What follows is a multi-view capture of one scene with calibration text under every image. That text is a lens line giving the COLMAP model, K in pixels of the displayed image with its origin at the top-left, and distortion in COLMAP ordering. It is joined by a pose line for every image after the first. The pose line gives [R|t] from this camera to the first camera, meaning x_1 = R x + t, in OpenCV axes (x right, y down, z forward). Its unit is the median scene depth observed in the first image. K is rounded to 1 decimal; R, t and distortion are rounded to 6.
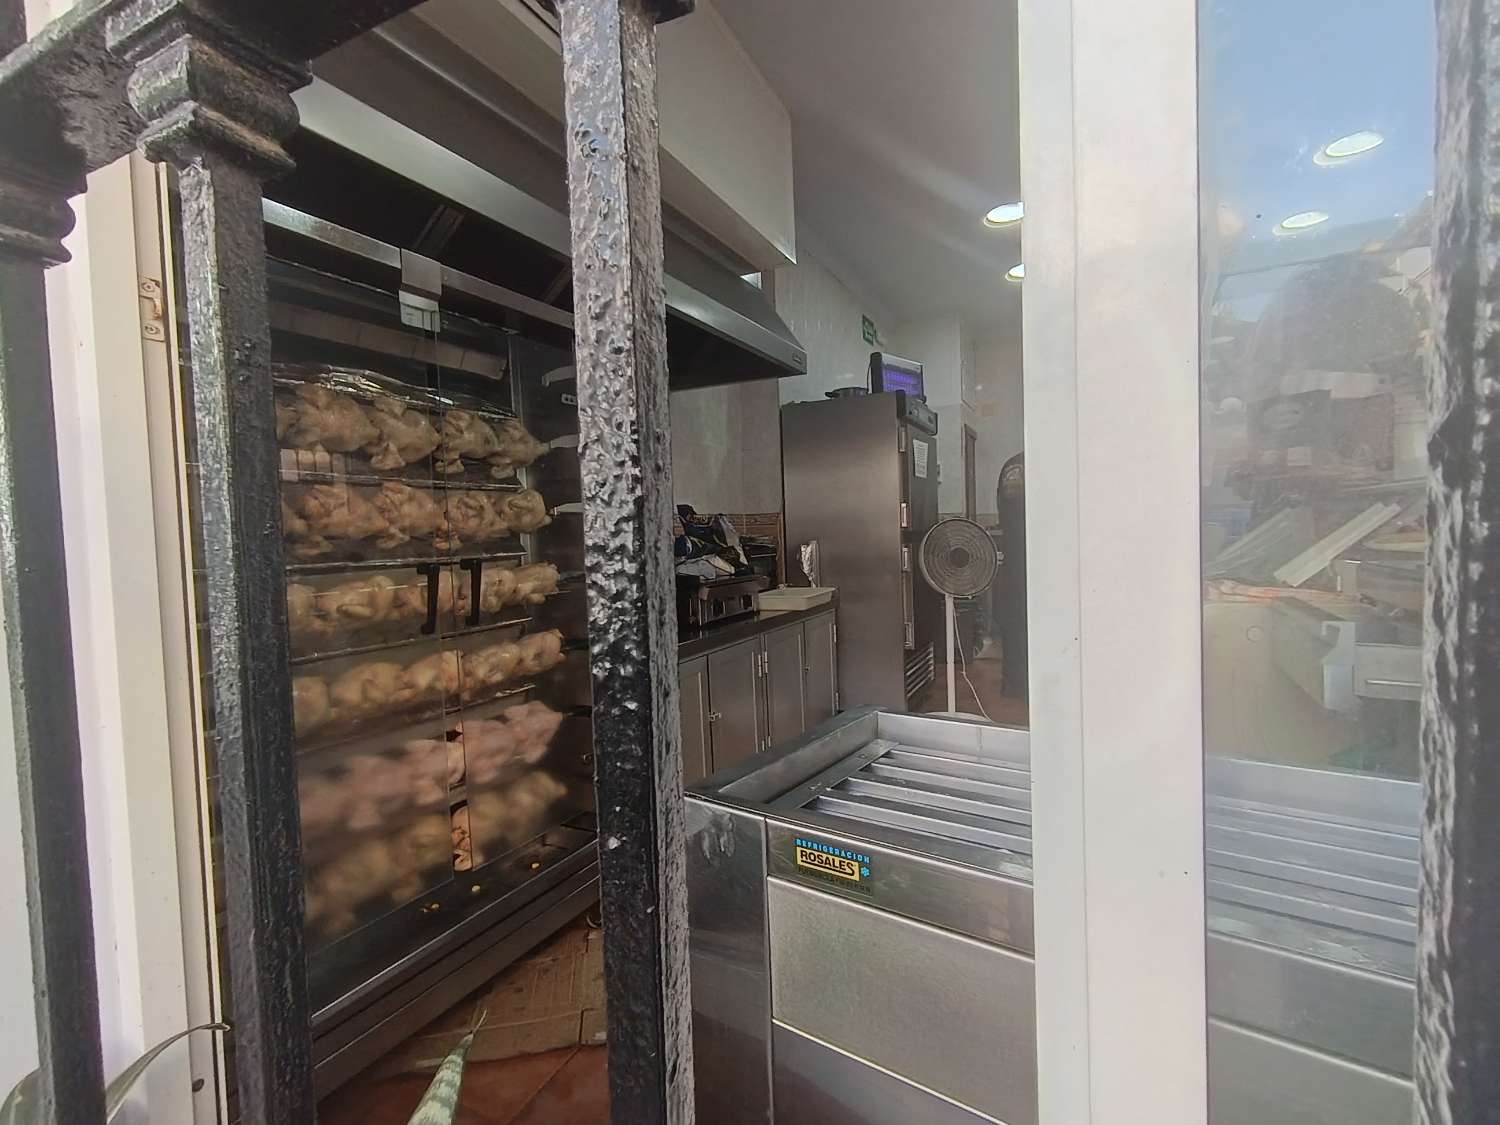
lens RADIAL K [[700.5, 0, 738.2], [0, 700.5, 566.4], [0, 0, 1]] dist [0.004956, -0.000274]
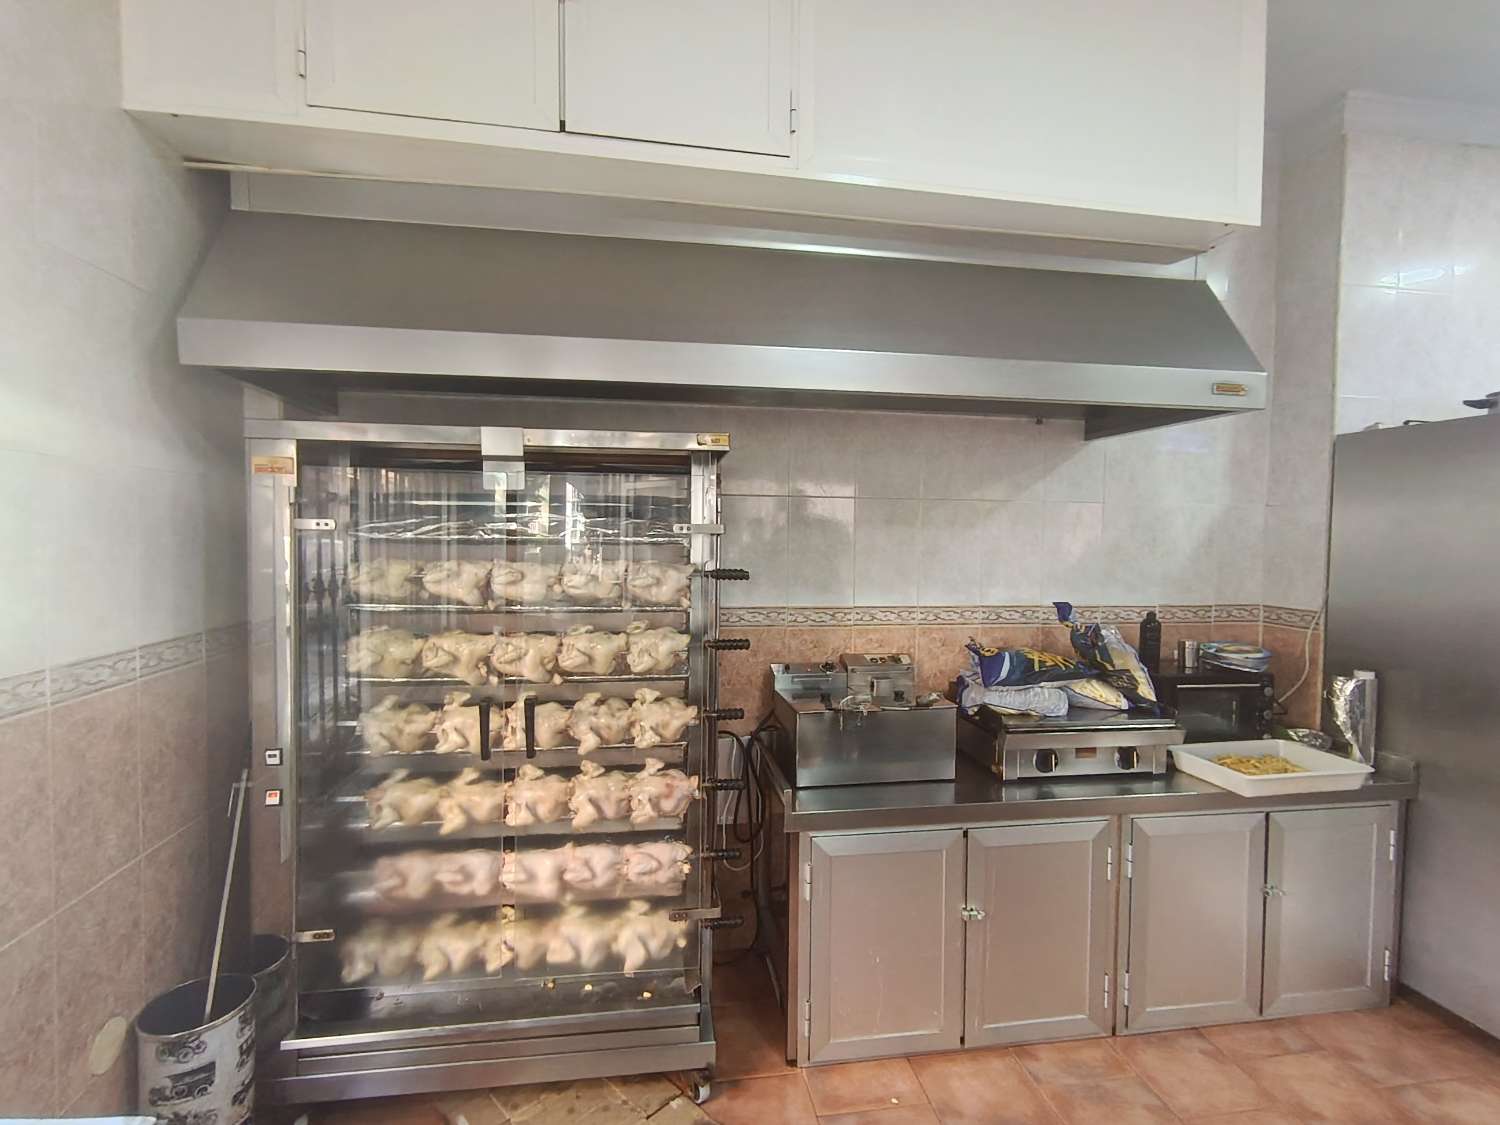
lens RADIAL K [[704.2, 0, 740.7], [0, 704.2, 565.8], [0, 0, 1]] dist [0.004220, 0.000751]
pose [[0.586882, 0.072292, -0.806439, 0.320606], [-0.069126, 0.996843, 0.039055, -0.131708], [0.806716, 0.032825, 0.590026, 0.293463]]
